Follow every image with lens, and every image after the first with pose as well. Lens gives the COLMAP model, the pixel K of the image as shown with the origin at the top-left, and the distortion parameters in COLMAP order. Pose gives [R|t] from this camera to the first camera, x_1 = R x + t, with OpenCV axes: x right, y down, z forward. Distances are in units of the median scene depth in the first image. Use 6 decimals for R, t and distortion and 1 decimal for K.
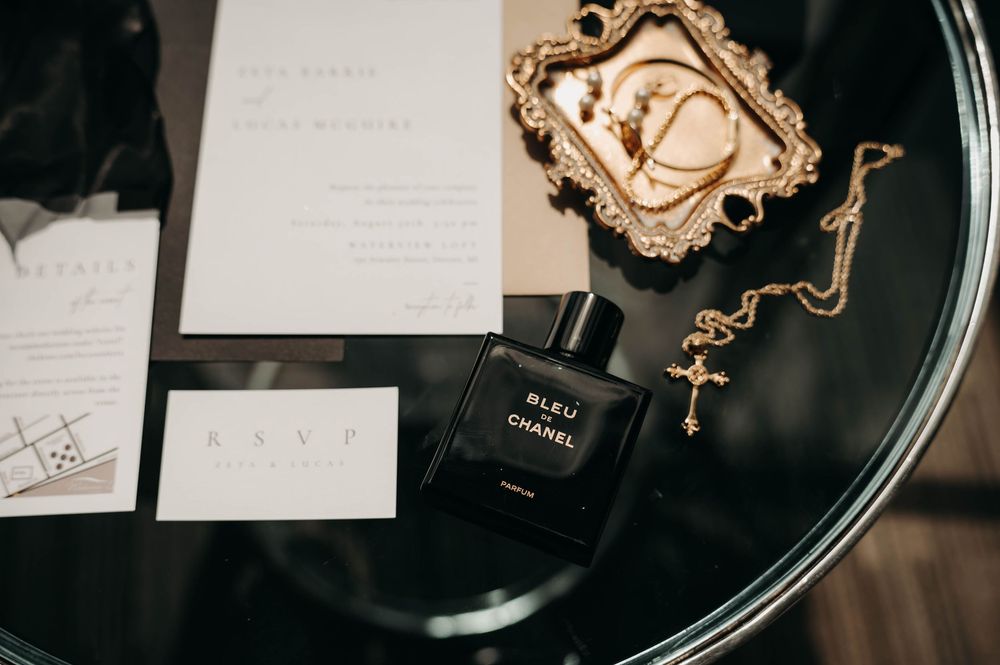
lens RADIAL K [[1062.3, 0, 493.4], [0, 1062.3, 340.6], [0, 0, 1]] dist [-0.081842, 0.103030]
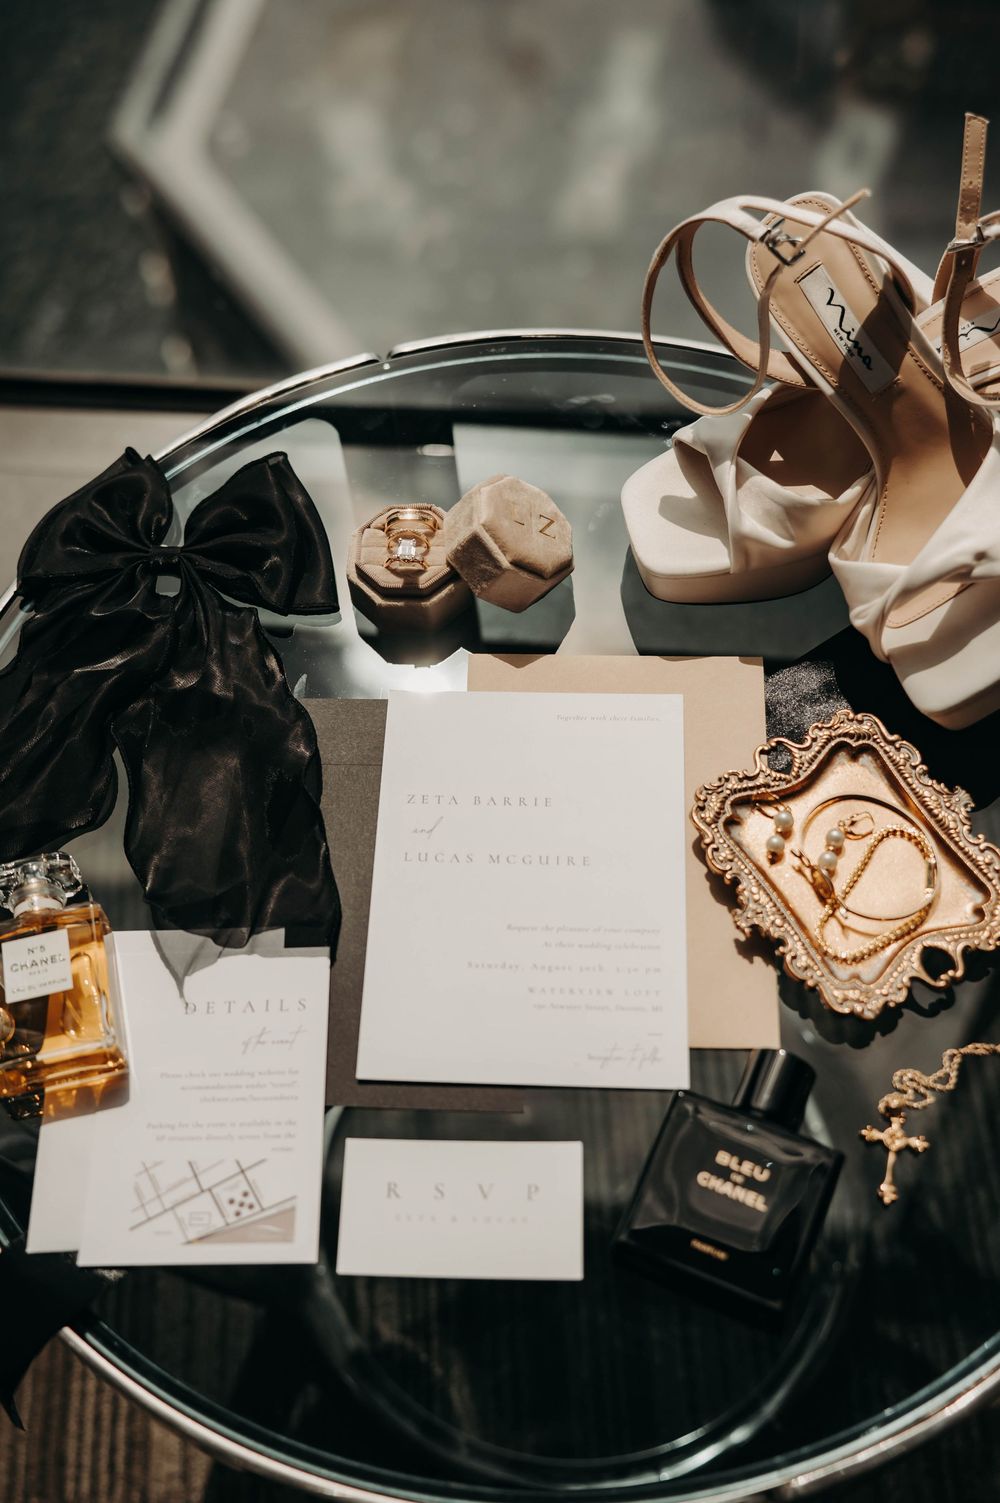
lens RADIAL K [[1932.2, 0, 420.9], [0, 1932.2, 679.0], [0, 0, 1]] dist [-0.022127, 0.058439]
pose [[0.995674, 0.010192, -0.092358, -0.075088], [-0.027869, 0.980962, -0.192190, -0.027592], [0.088641, 0.193932, 0.977002, -0.801376]]
